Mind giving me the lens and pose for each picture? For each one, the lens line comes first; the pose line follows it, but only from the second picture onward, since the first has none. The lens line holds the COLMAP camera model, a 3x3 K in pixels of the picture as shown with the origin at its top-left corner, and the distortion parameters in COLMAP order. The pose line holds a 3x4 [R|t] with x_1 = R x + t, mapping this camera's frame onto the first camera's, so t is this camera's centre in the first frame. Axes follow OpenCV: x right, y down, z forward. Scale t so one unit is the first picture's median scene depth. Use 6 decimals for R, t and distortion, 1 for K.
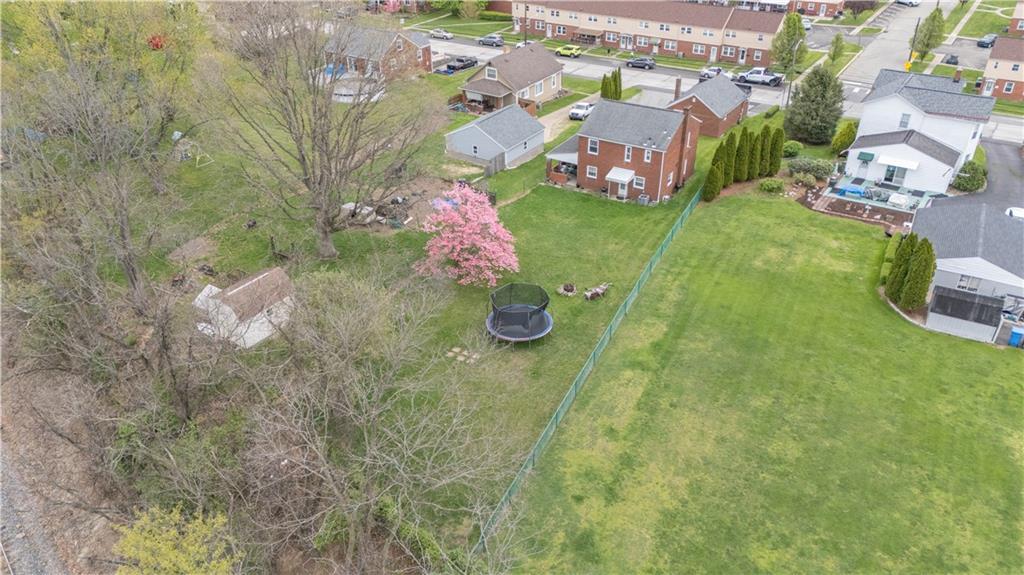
lens RADIAL K [[763.7, 0, 505.2], [0, 763.7, 287.9], [0, 0, 1]] dist [0.066968, -0.055087]
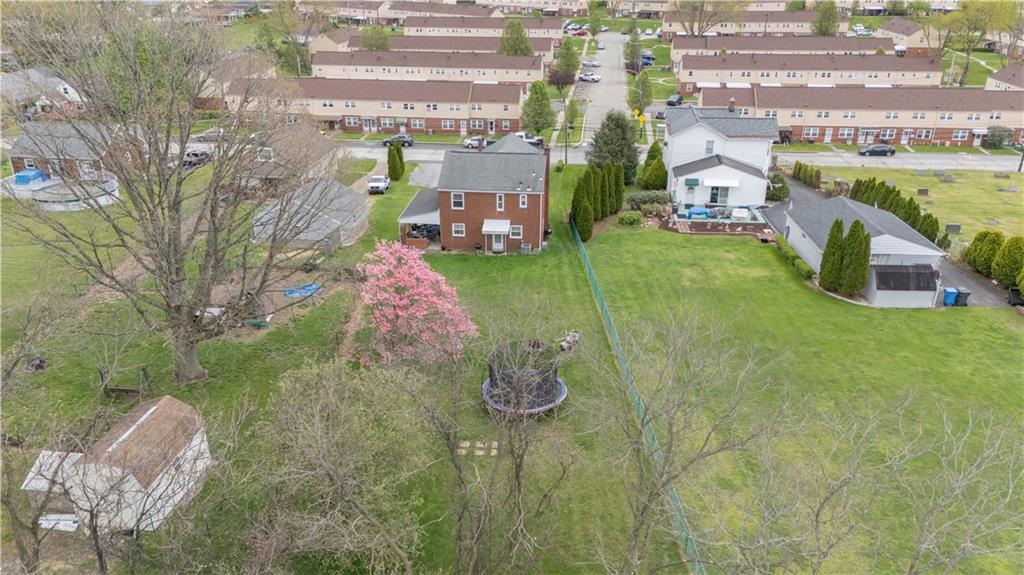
lens RADIAL K [[763.7, 0, 517.7], [0, 763.7, 287.6], [0, 0, 1]] dist [0.066968, -0.055087]
pose [[0.890976, -0.169322, 0.421297, -0.206301], [0.227323, 0.969550, -0.091085, 0.009076], [-0.393046, 0.176925, 0.902337, 0.186502]]
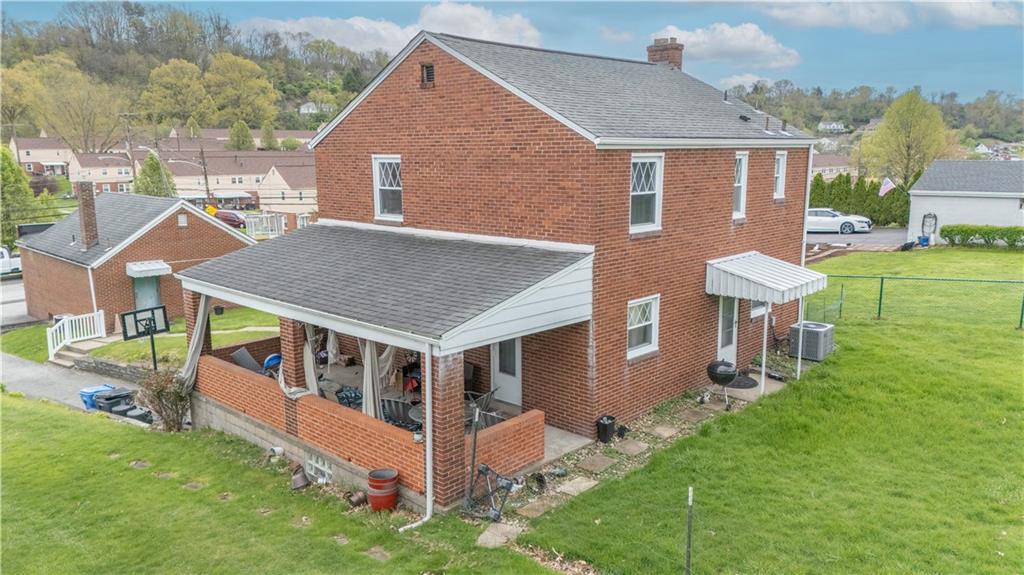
lens RADIAL K [[763.7, 0, 511.6], [0, 763.7, 287.9], [0, 0, 1]] dist [0.066968, -0.055087]
pose [[0.233253, -0.173736, 0.956770, -0.083520], [0.514444, 0.856992, 0.030200, -0.181568], [-0.825191, 0.485160, 0.289273, 0.954345]]
